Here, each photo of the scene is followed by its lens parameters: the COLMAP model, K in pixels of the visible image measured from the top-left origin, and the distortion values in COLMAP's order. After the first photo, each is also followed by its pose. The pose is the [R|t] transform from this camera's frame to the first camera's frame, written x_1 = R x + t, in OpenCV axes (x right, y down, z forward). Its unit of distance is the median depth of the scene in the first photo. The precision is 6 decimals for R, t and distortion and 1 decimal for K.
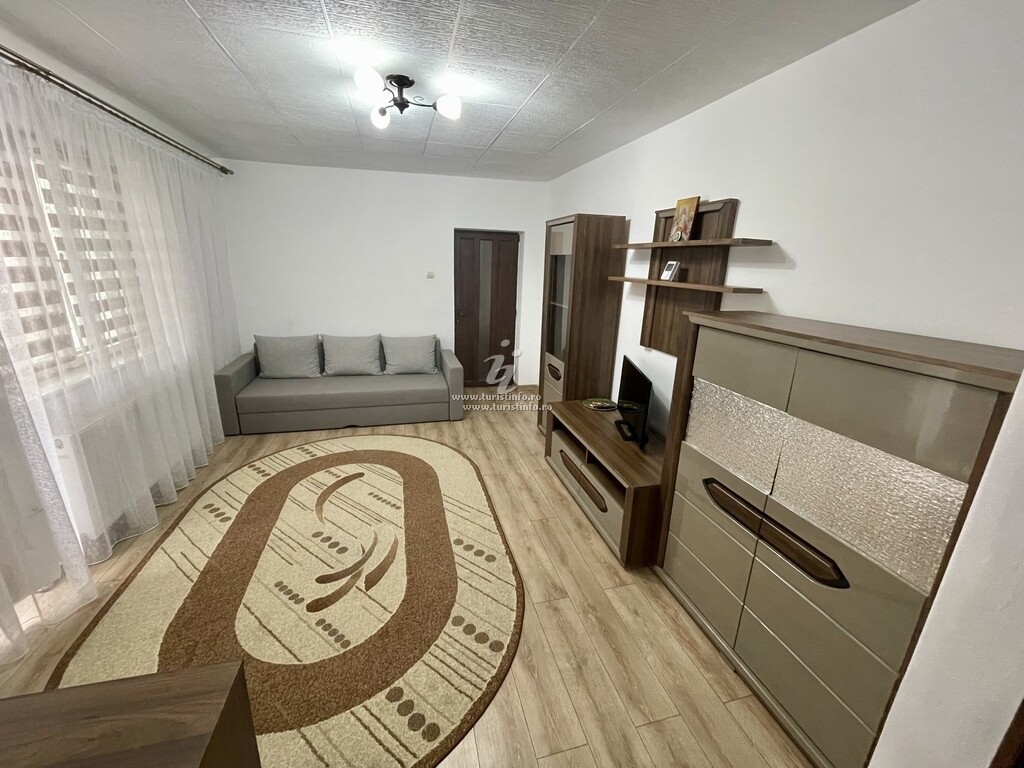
lens RADIAL K [[412.1, 0, 514.8], [0, 412.1, 380.1], [0, 0, 1]] dist [-0.002683, -0.000125]
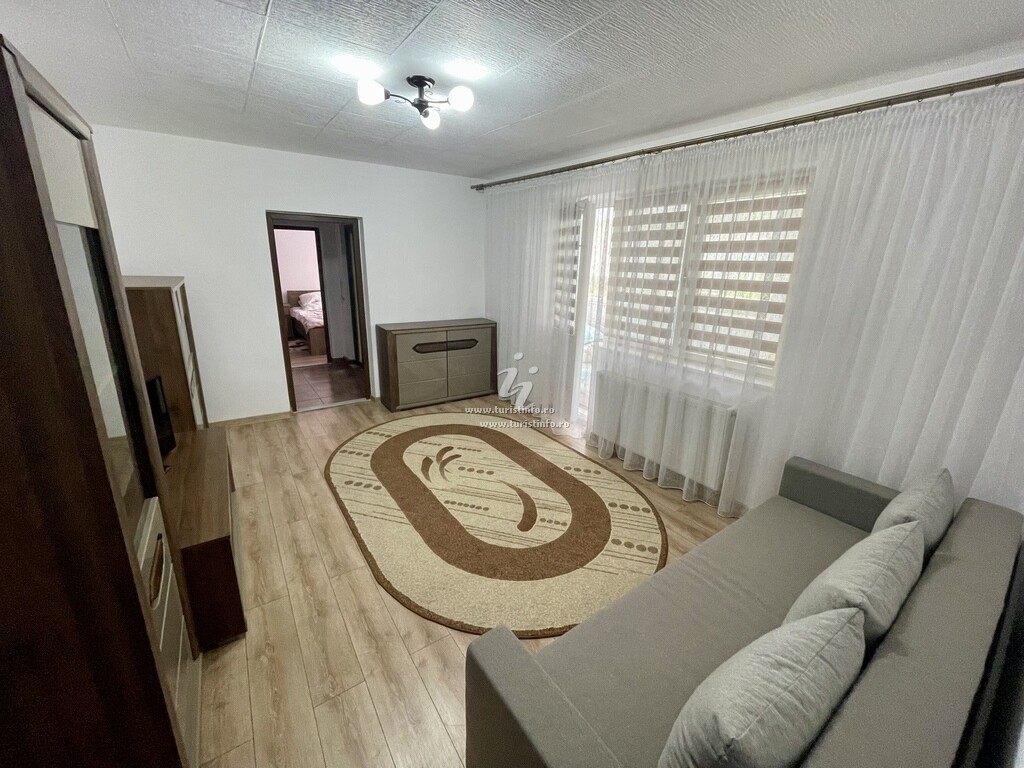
lens RADIAL K [[412.1, 0, 519.1], [0, 412.1, 374.6], [0, 0, 1]] dist [-0.002683, -0.000125]
pose [[-0.936706, 0.034295, -0.348434, -0.114300], [-0.154508, 0.852552, 0.499282, -0.573199], [0.314181, 0.521516, -0.793291, 1.920918]]
